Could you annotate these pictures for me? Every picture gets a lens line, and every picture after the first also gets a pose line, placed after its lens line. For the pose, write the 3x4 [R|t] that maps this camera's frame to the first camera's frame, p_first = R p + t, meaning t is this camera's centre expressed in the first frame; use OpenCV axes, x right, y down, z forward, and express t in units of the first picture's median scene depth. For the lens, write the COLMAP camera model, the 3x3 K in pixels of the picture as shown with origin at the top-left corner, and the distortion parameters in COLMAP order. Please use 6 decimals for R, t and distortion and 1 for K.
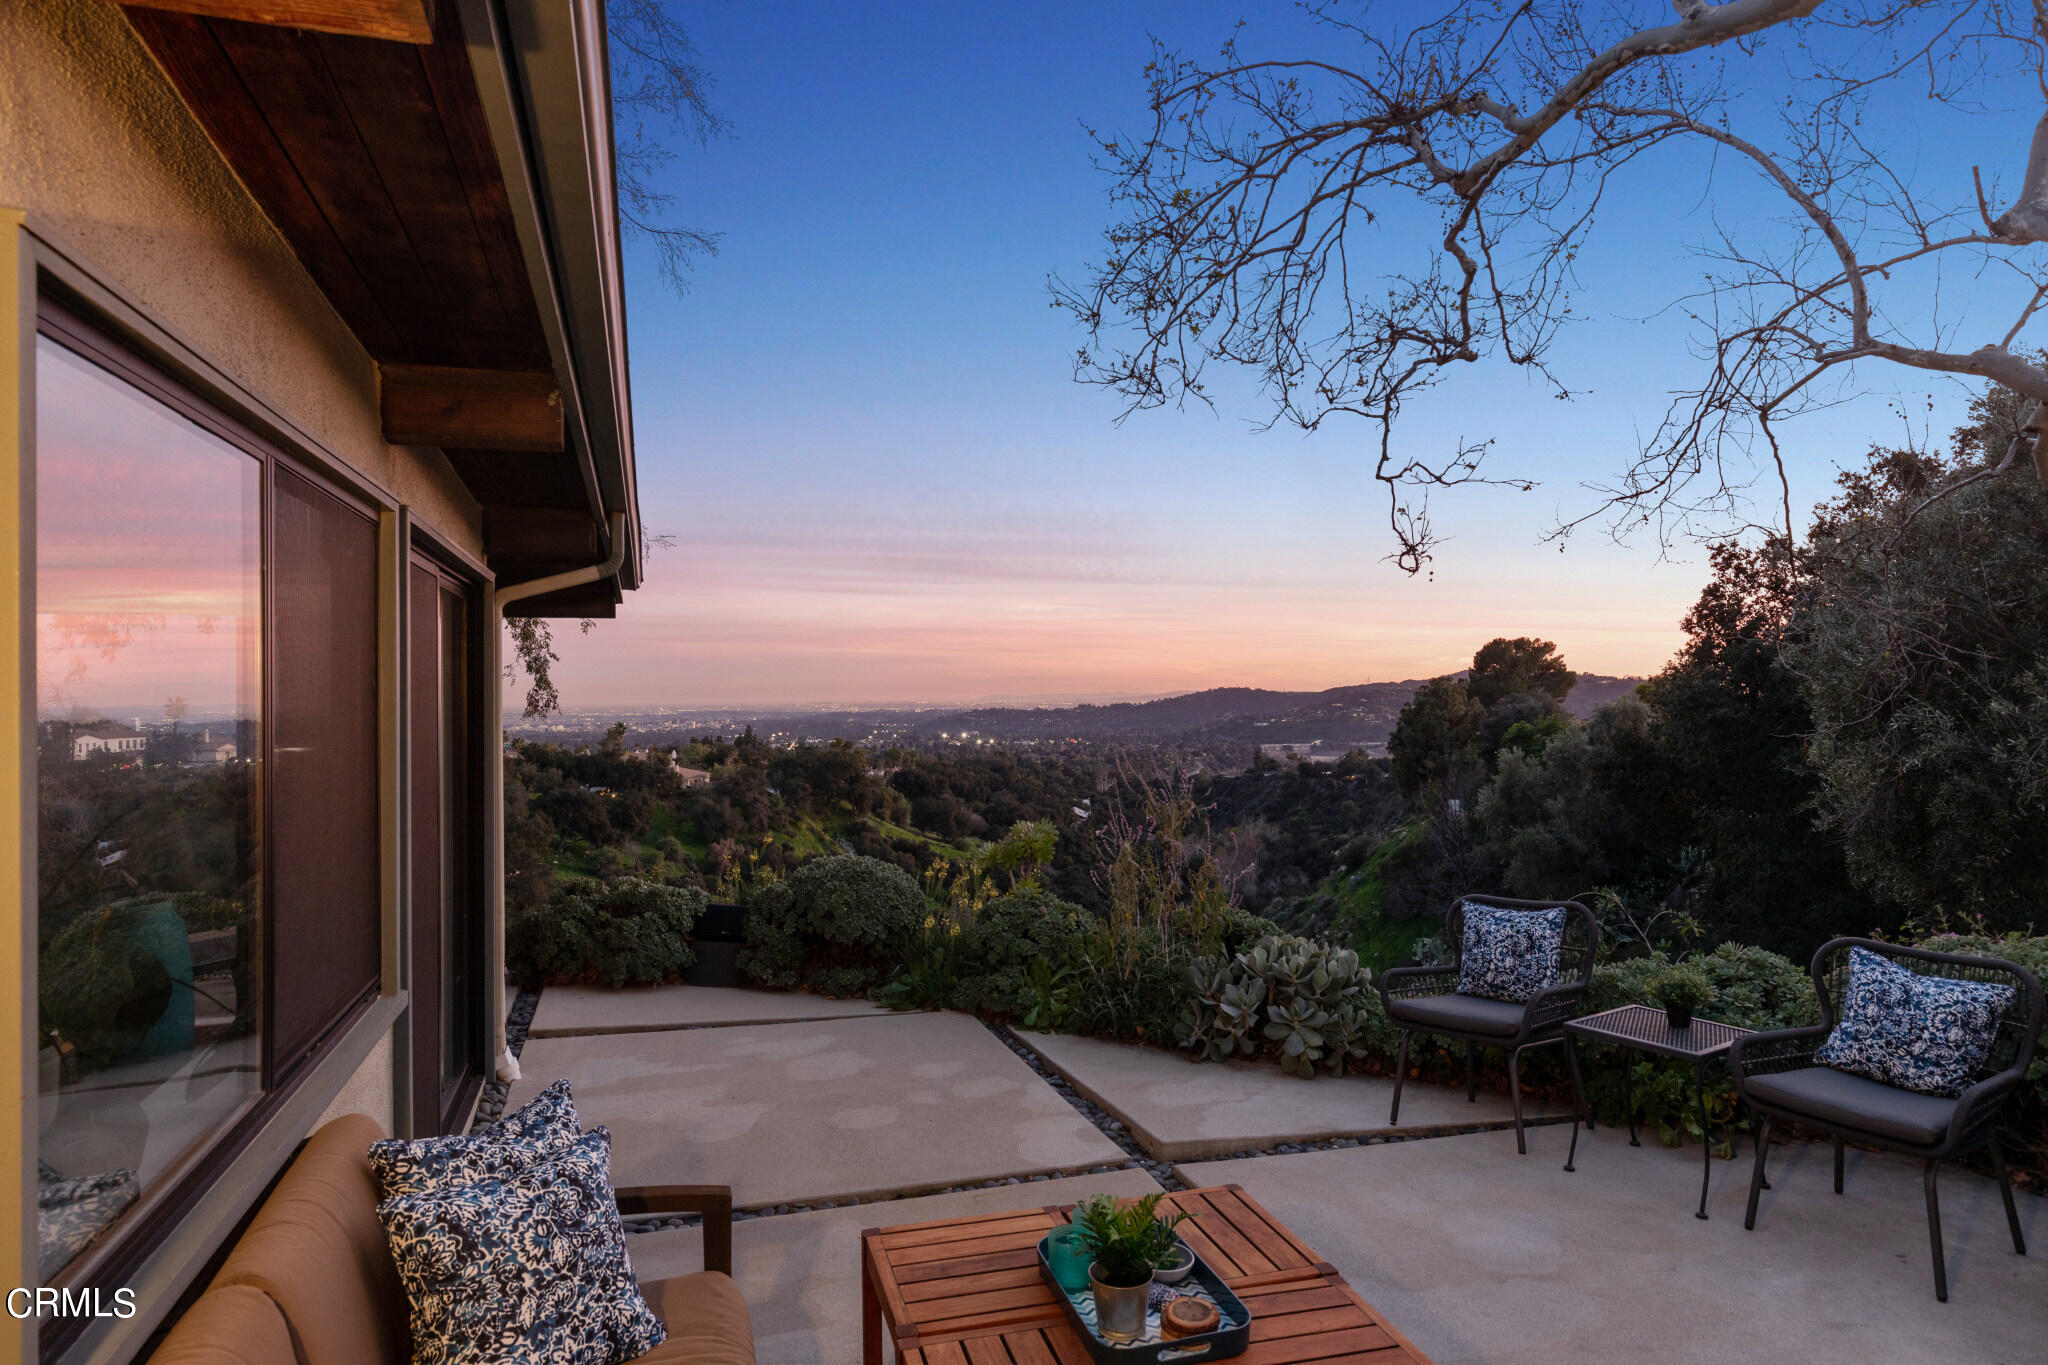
lens RADIAL K [[1197.5, 0, 1016.6], [0, 1197.5, 677.7], [0, 0, 1]] dist [0.022161, -0.000823]
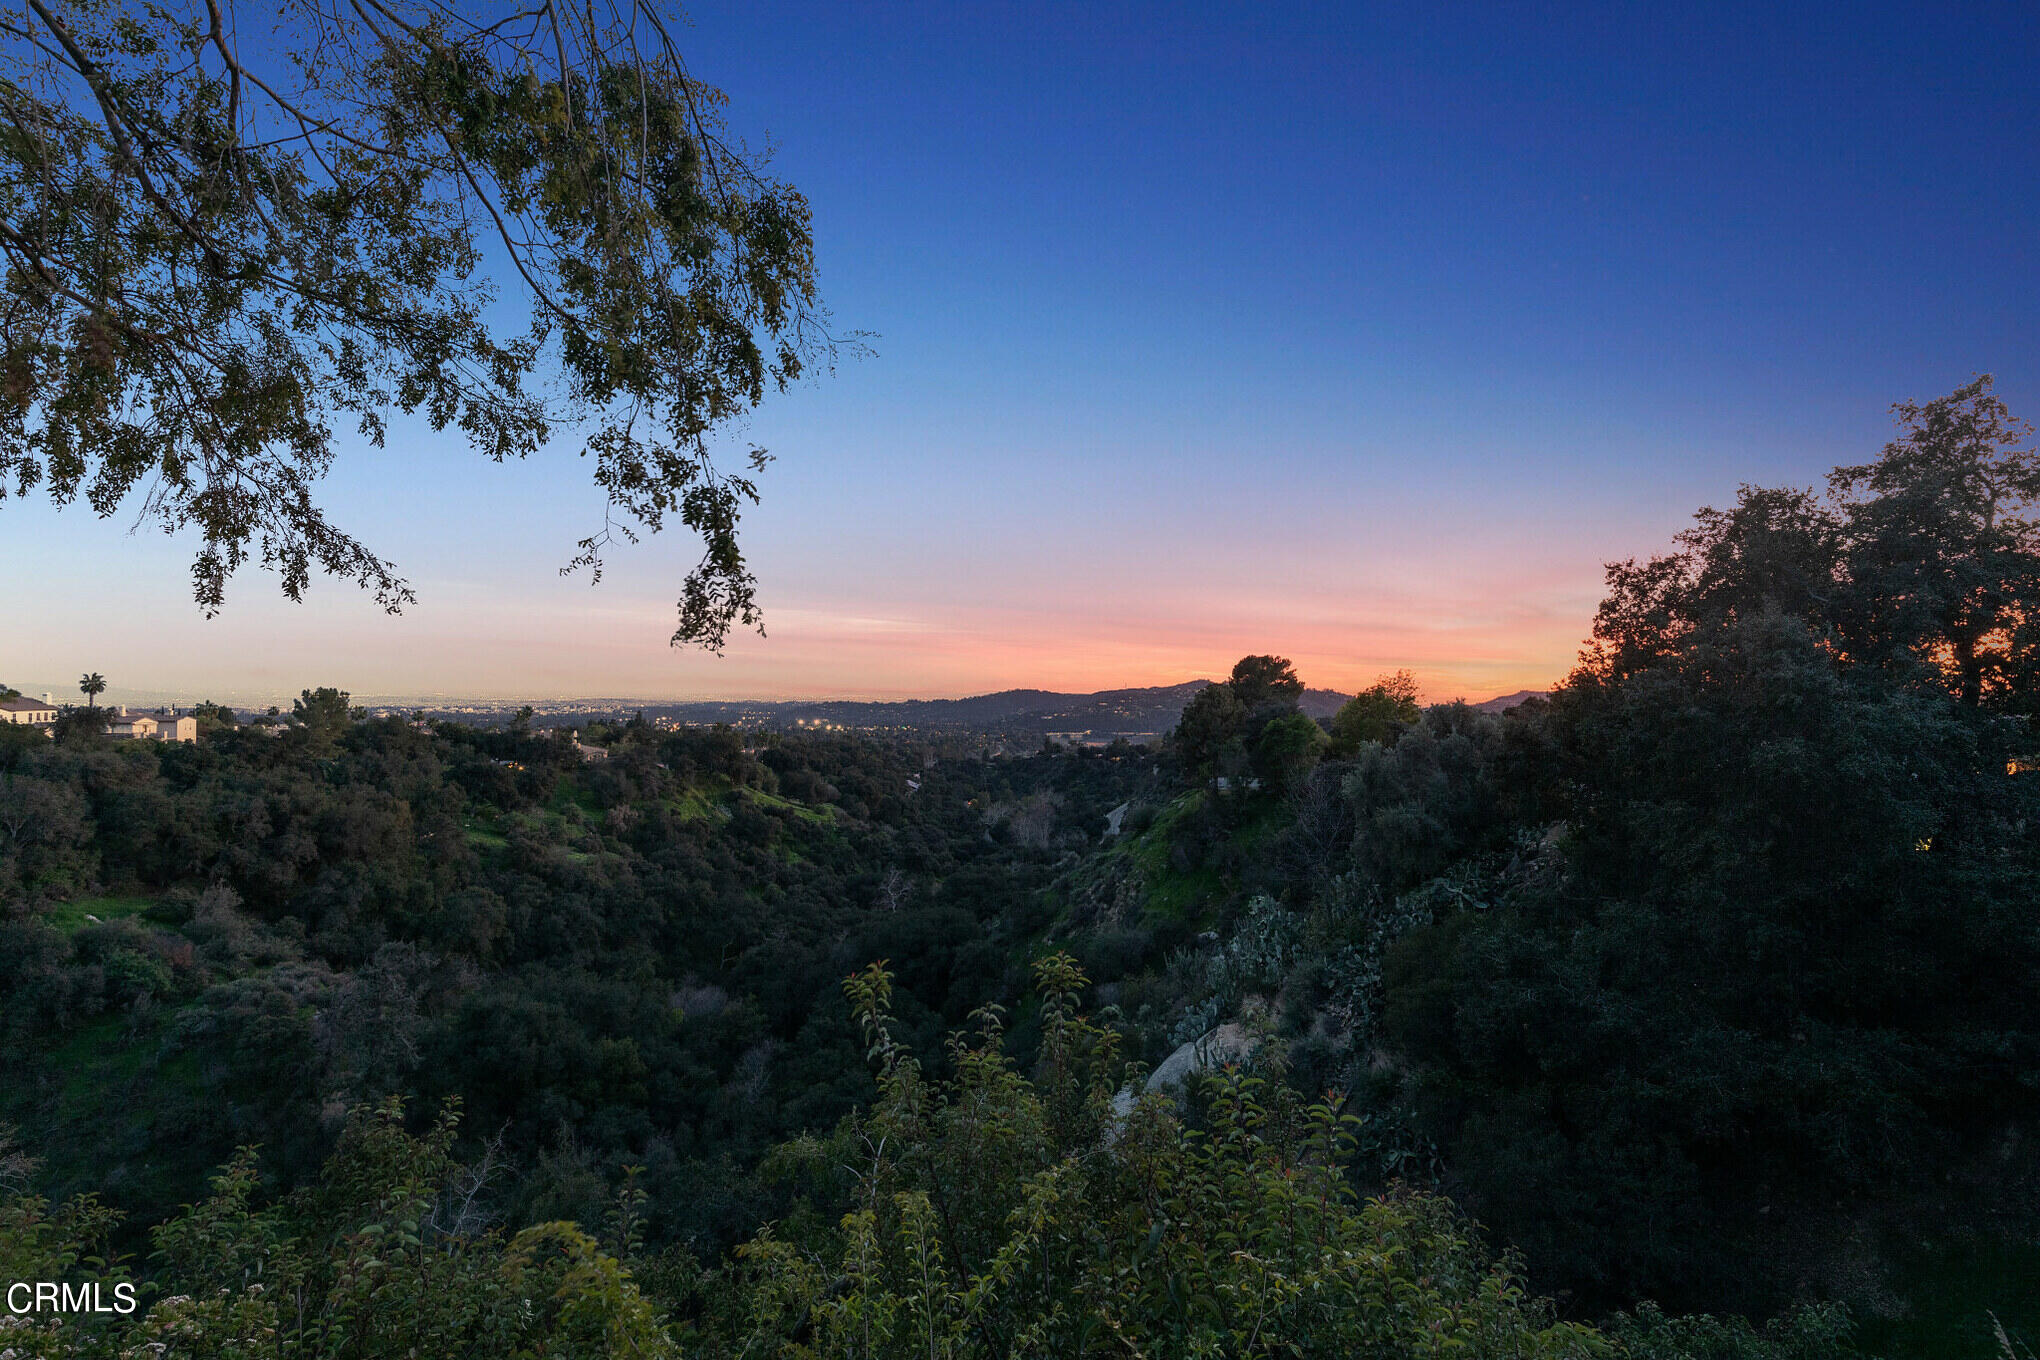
lens RADIAL K [[923.3, 0, 1012.6], [0, 923.3, 680.3], [0, 0, 1]] dist [0.015360, 0.000572]
pose [[0.986031, 0.024964, 0.164678, -0.015110], [-0.025055, 0.999685, -0.001525, 0.001834], [-0.164664, -0.002622, 0.986346, 0.029940]]
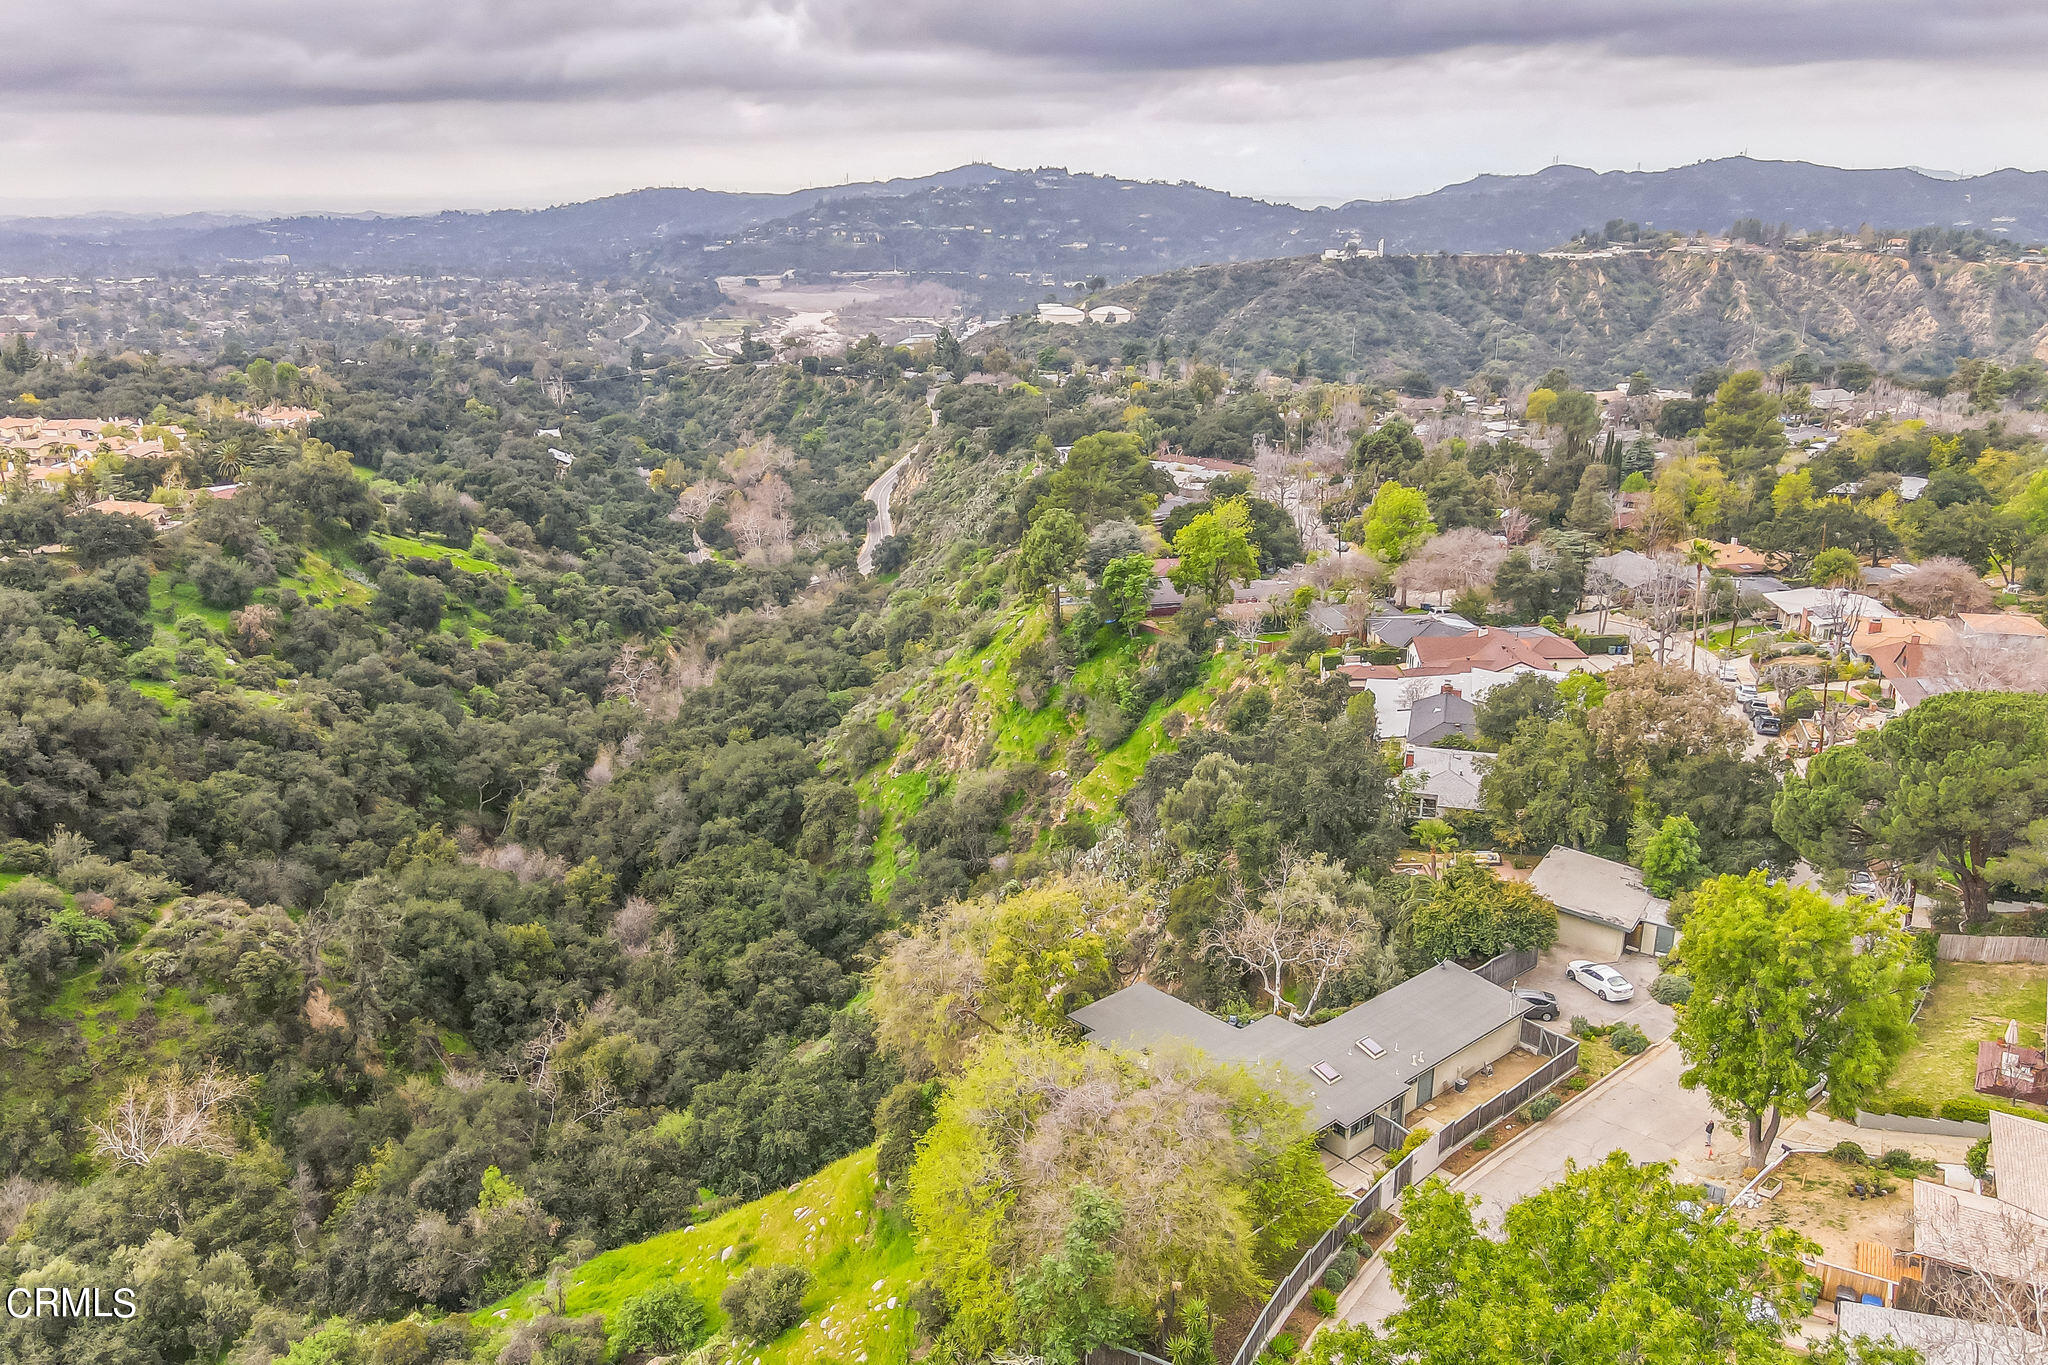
lens RADIAL K [[1621.2, 0, 1024.0], [0, 1621.2, 682.5], [0, 0, 1]] dist [0.007993, 0.002469]
pose [[0.922059, -0.118242, 0.368546, -0.184599], [-0.004452, 0.948891, 0.315573, -0.208679], [-0.387024, -0.292618, 0.874407, -0.298024]]
